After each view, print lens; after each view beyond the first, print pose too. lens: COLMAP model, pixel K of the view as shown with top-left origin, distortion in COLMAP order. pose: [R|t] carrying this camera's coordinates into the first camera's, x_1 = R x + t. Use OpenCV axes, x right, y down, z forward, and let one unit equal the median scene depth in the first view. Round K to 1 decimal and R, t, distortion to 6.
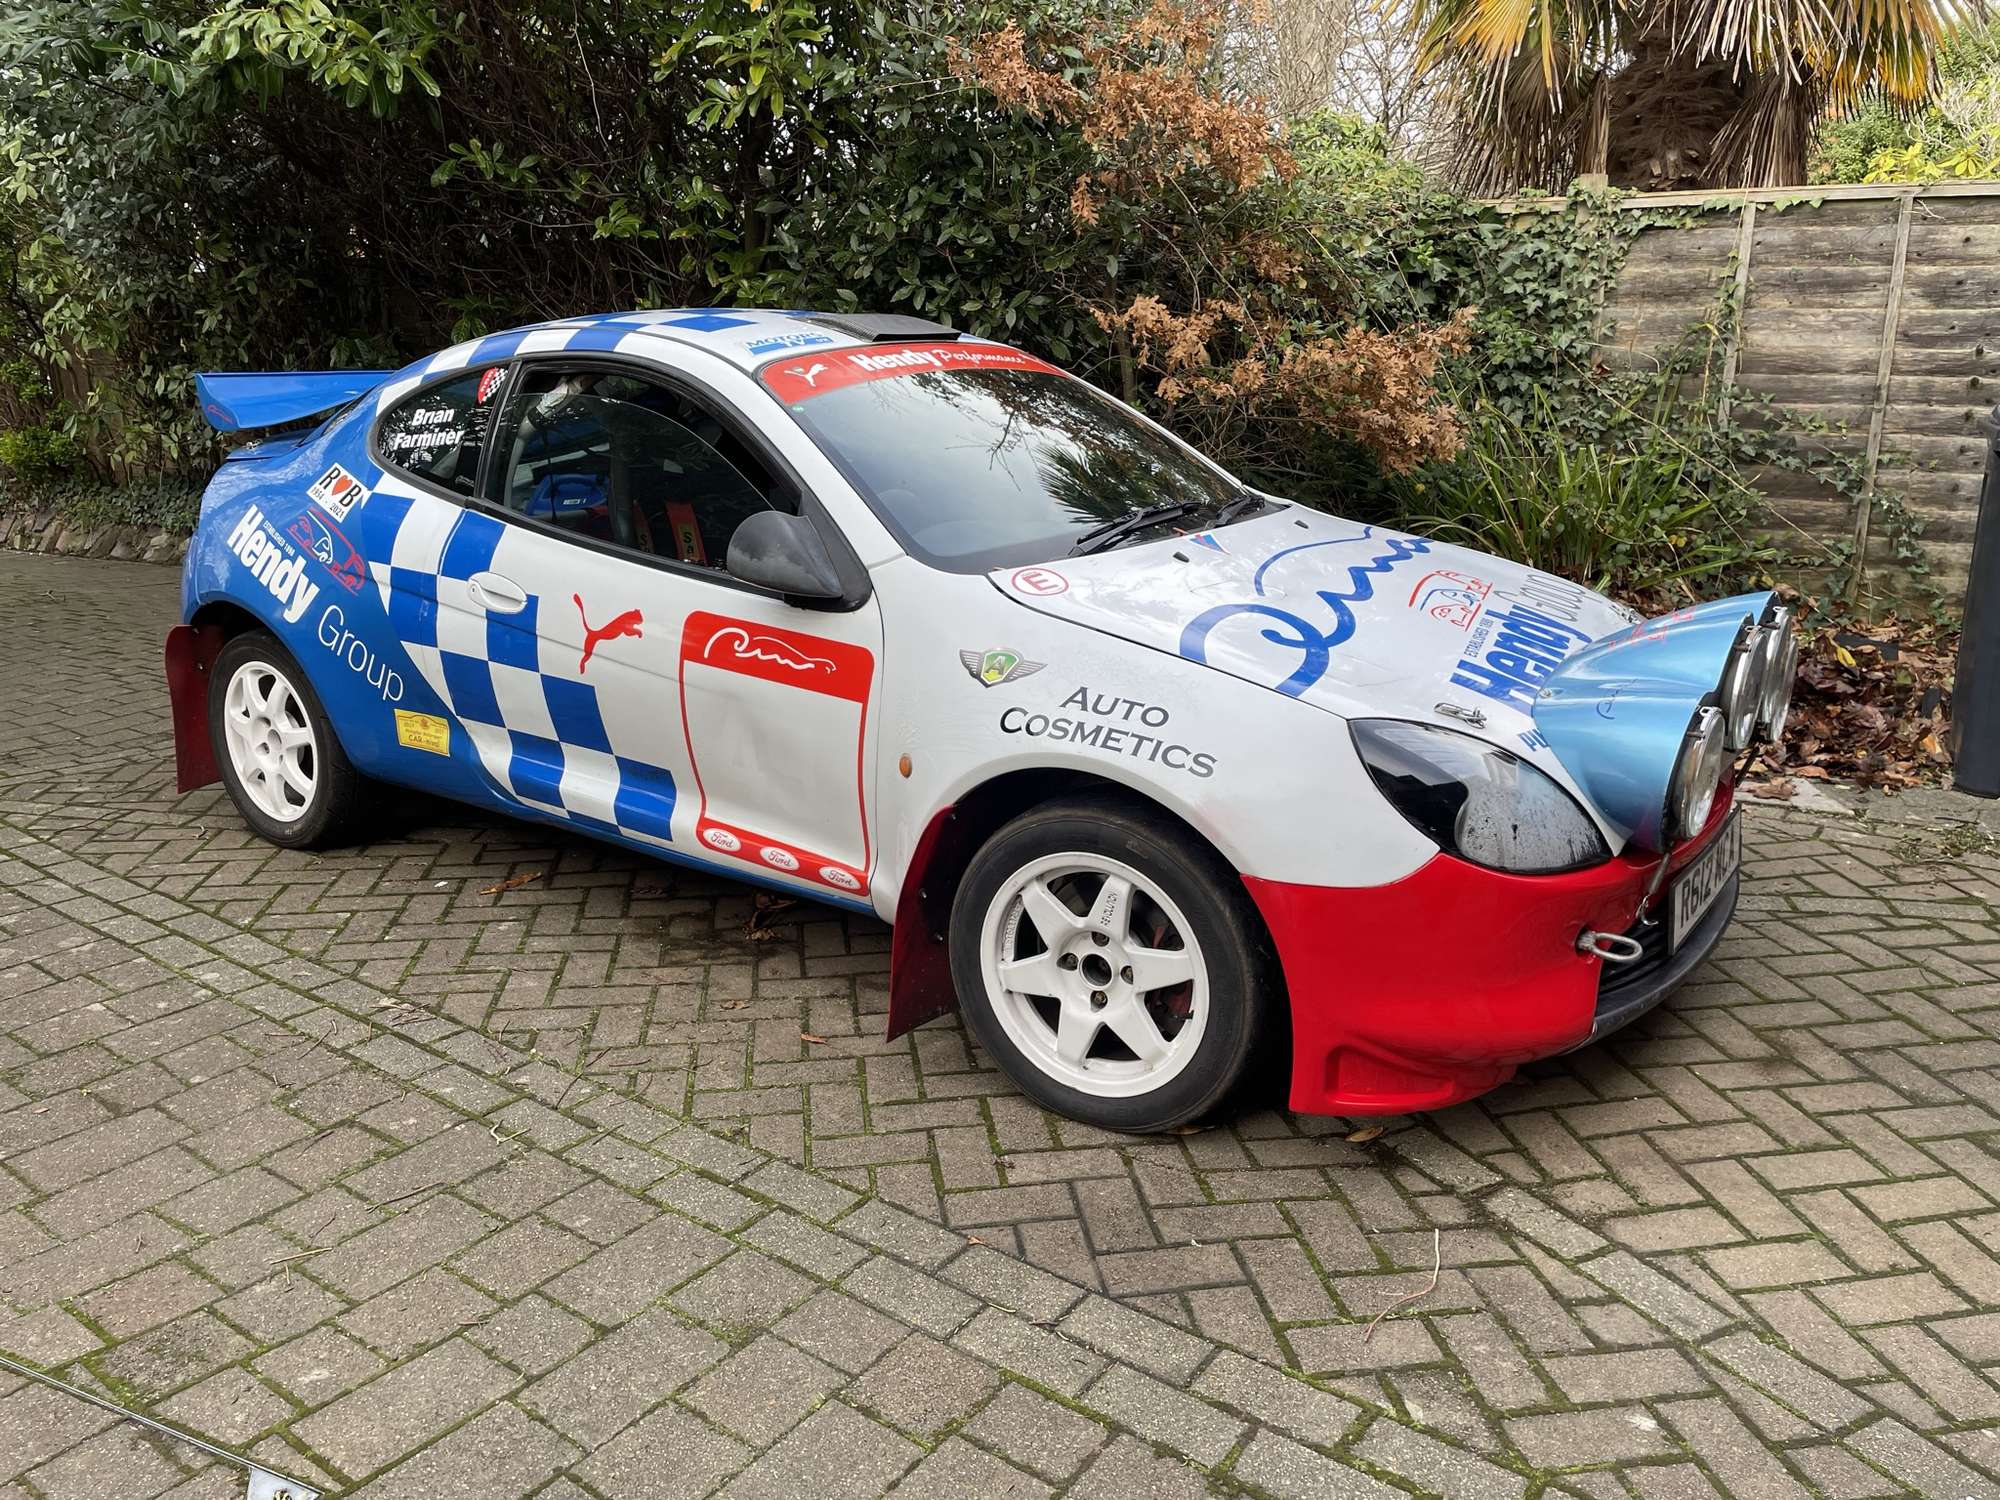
lens RADIAL K [[1512.3, 0, 998.5], [0, 1512.3, 745.4], [0, 0, 1]] dist [0.086039, -0.112350]
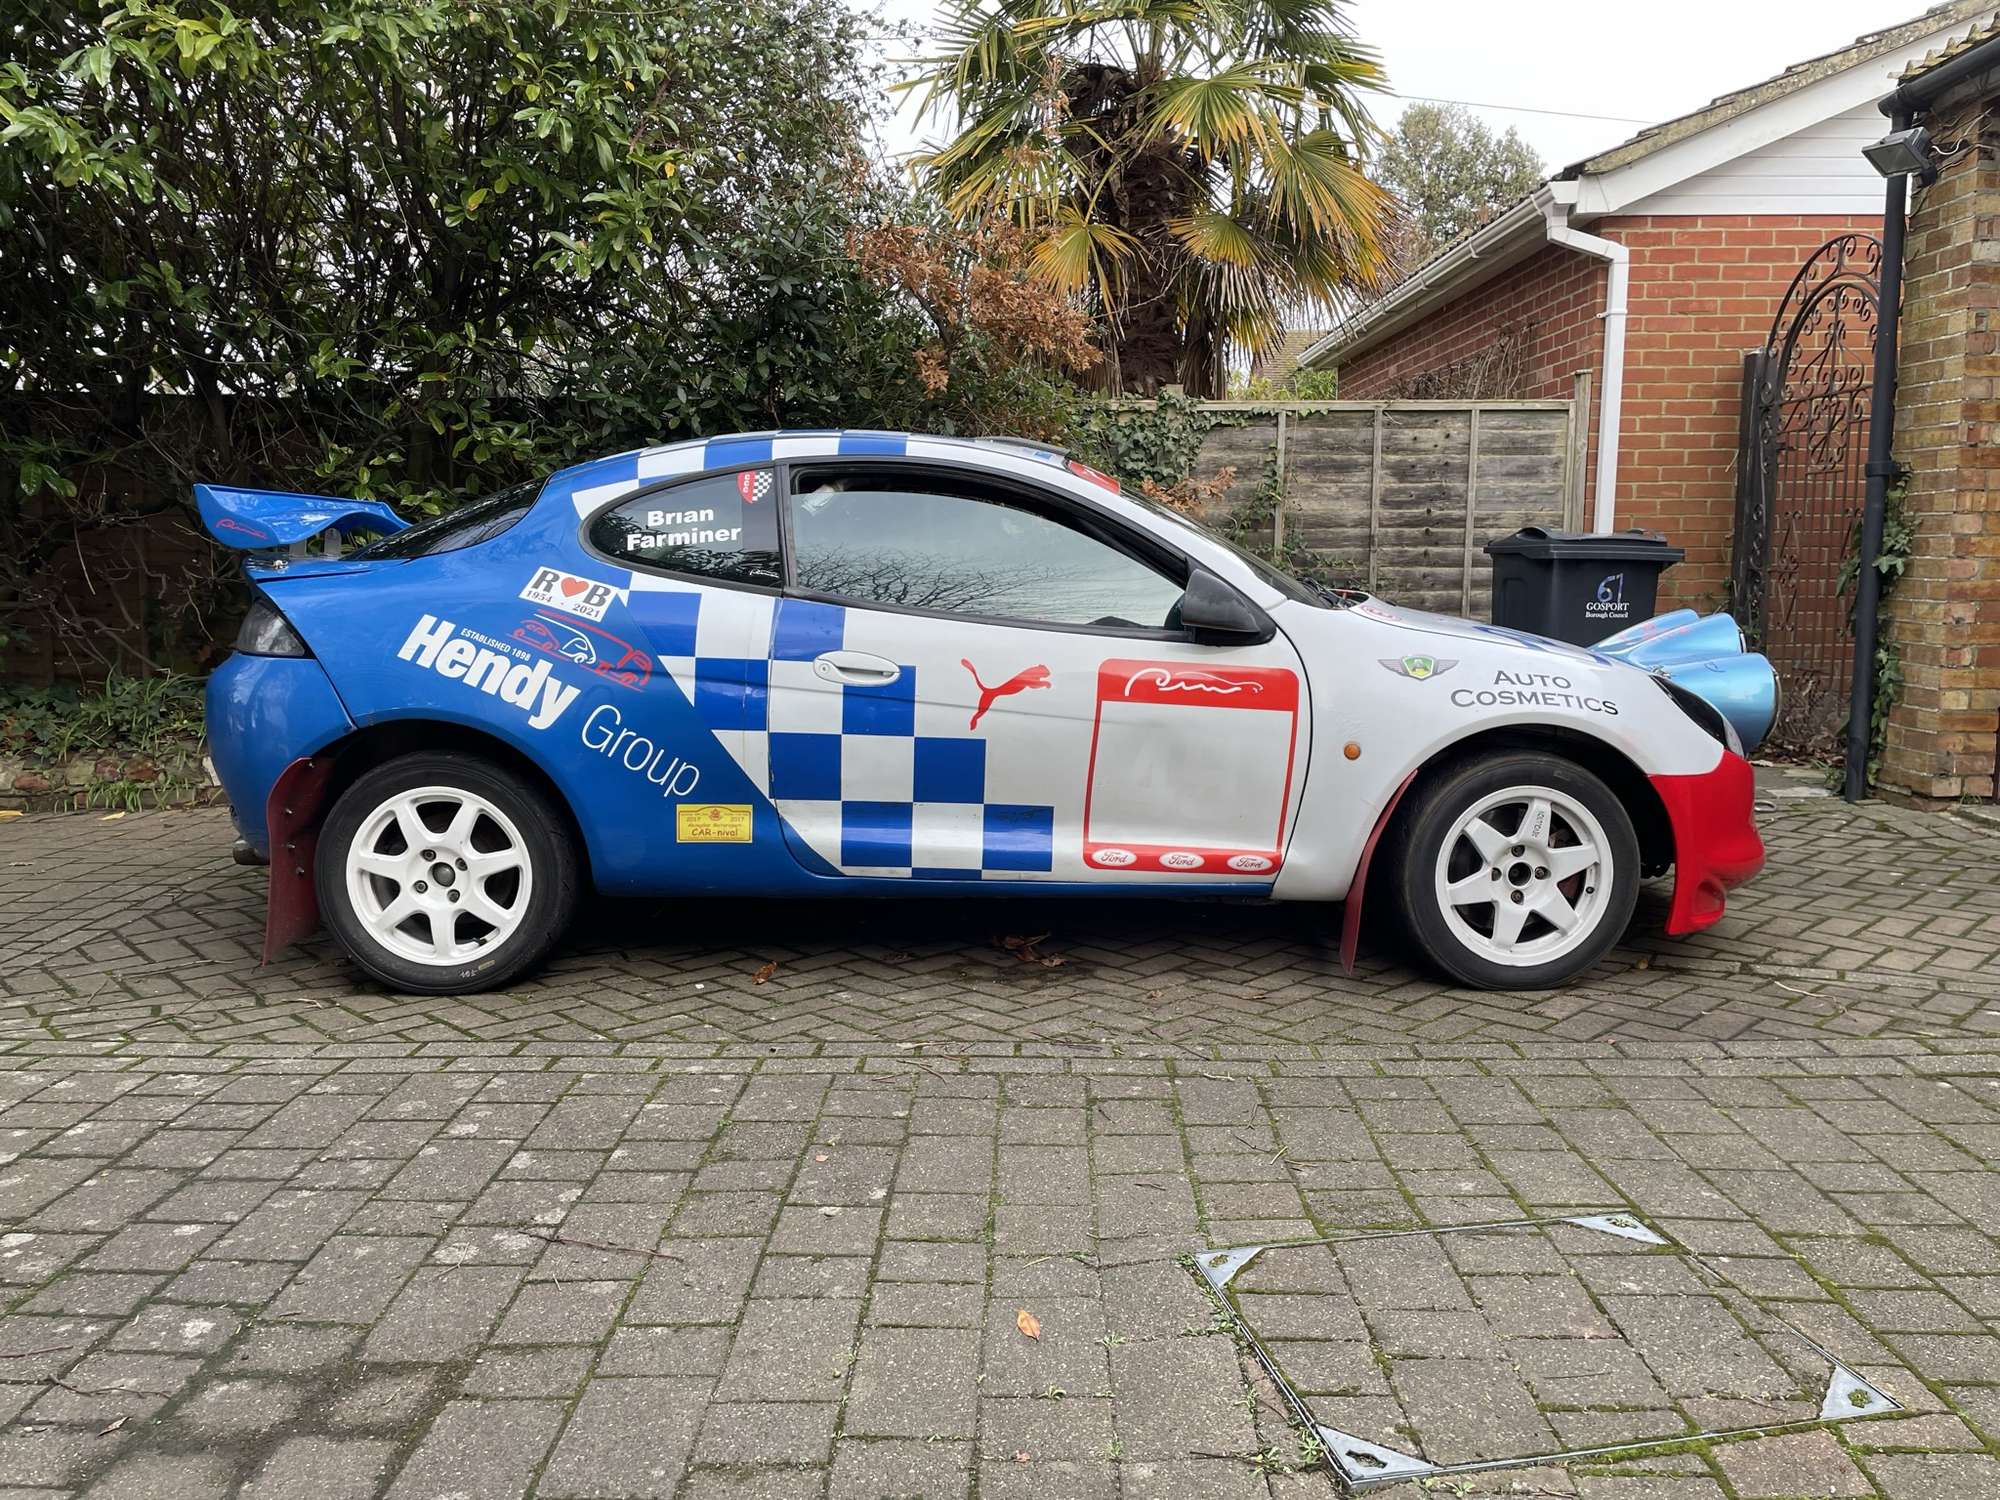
lens RADIAL K [[1512.3, 0, 1019.4], [0, 1512.3, 743.2], [0, 0, 1]] dist [0.086039, -0.112350]
pose [[0.806239, -0.071546, 0.587247, -0.917746], [0.155398, 0.983414, -0.093537, 0.073205], [-0.570815, 0.166670, 0.803985, 0.093547]]
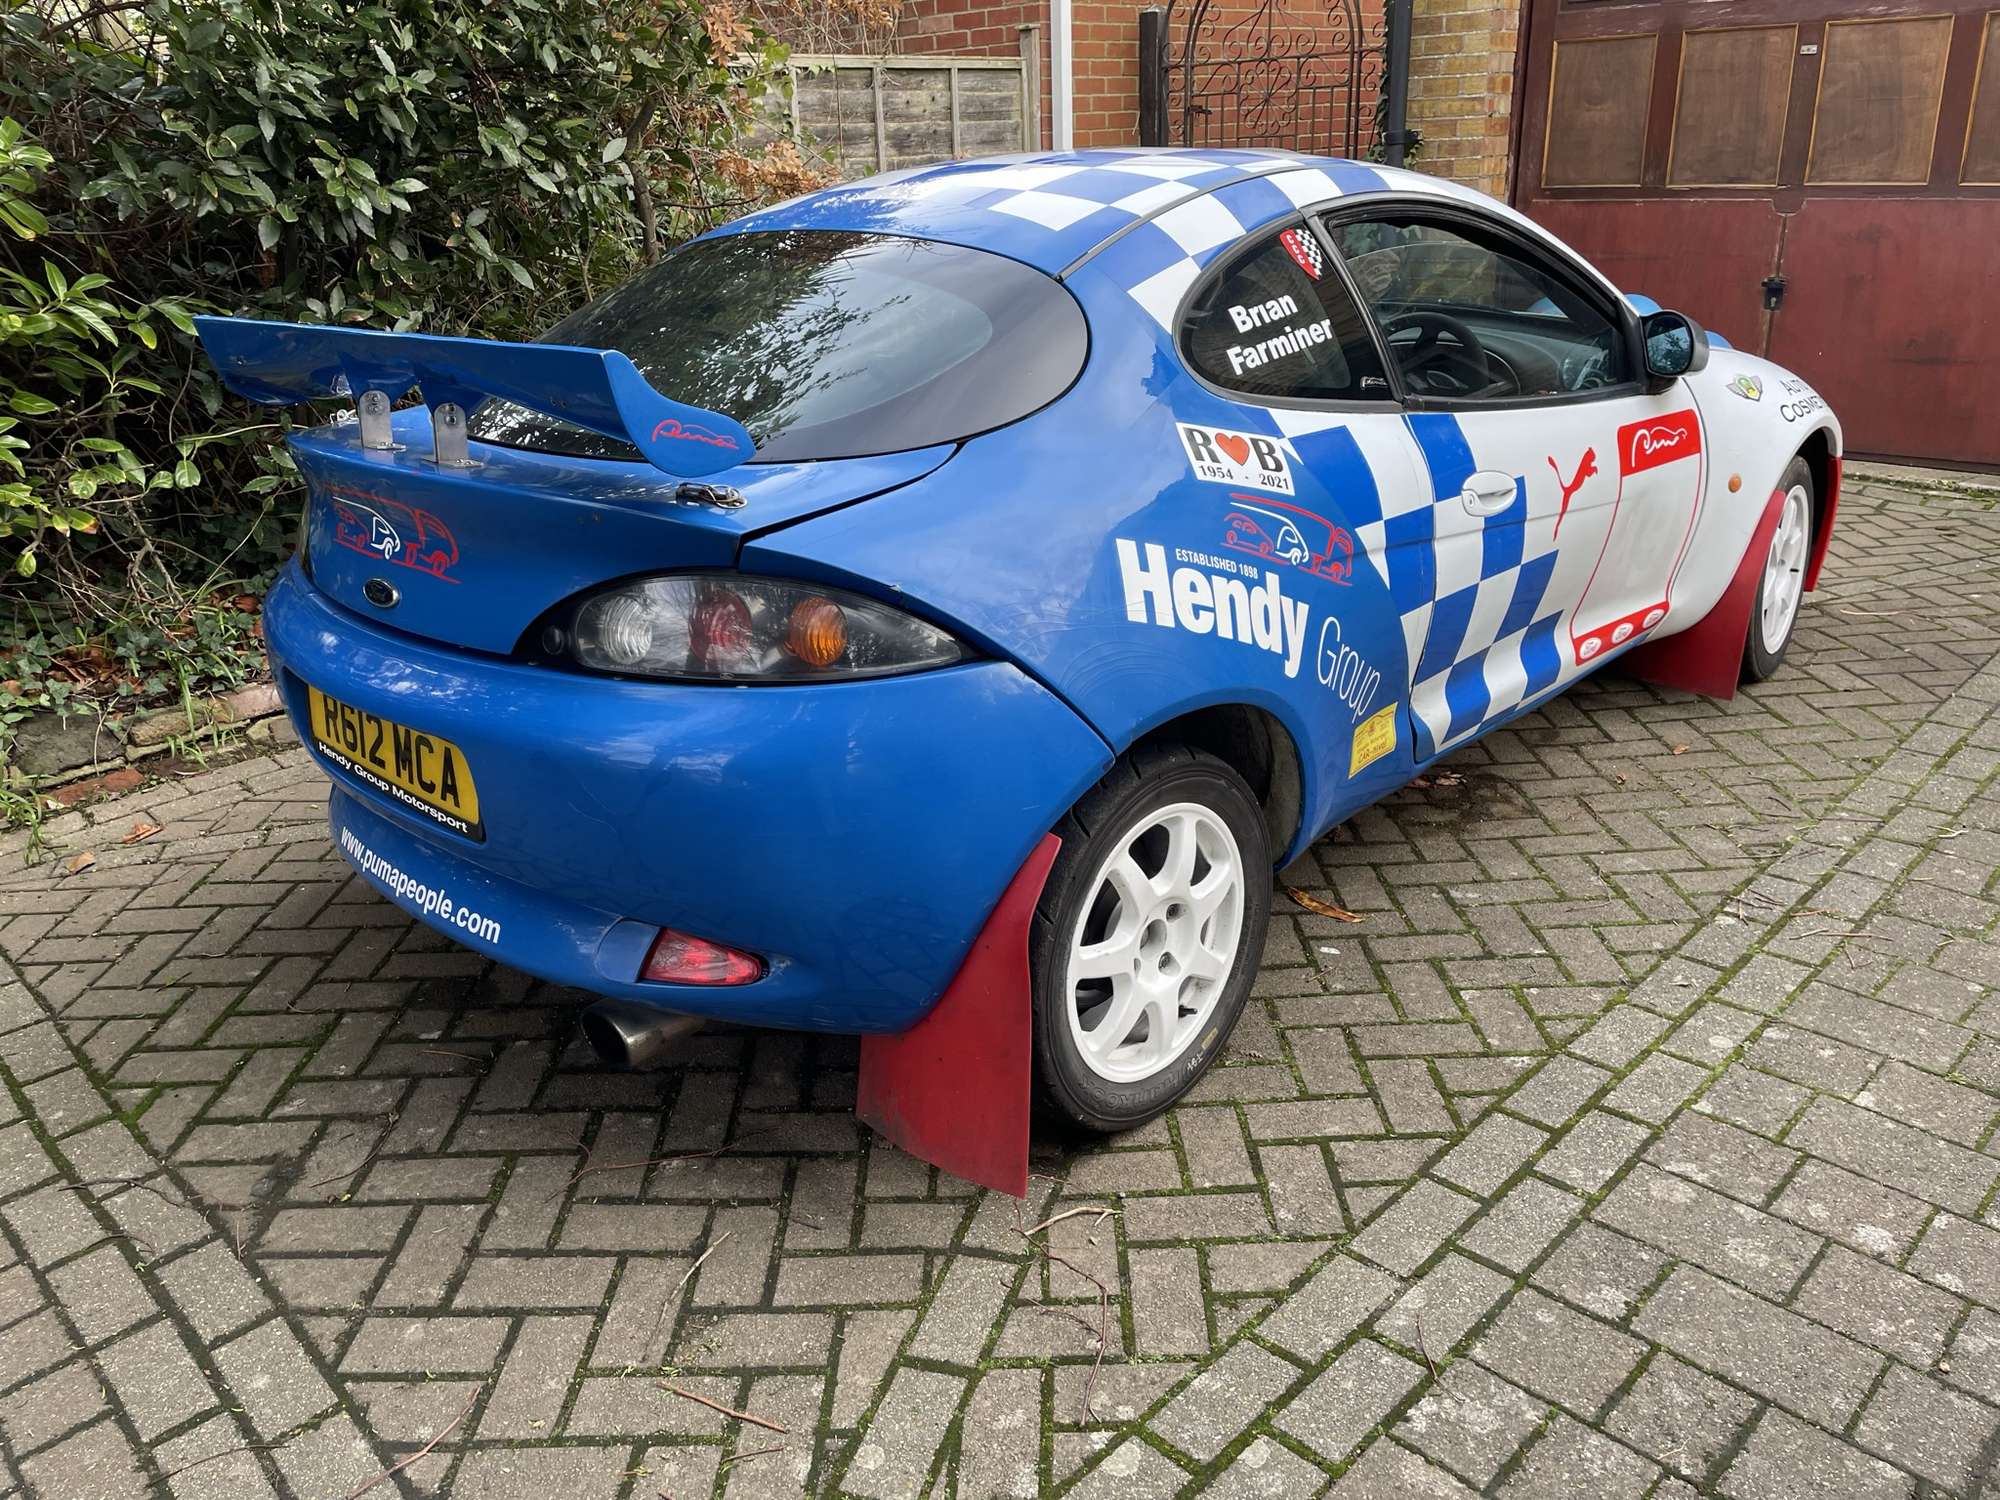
lens RADIAL K [[1512.3, 0, 983.0], [0, 1512.3, 724.2], [0, 0, 1]] dist [0.086039, -0.112350]
pose [[0.144138, -0.353863, 0.924124, -1.240022], [0.305054, 0.904283, 0.298686, -0.334564], [-0.941364, 0.238856, 0.238289, 1.156460]]
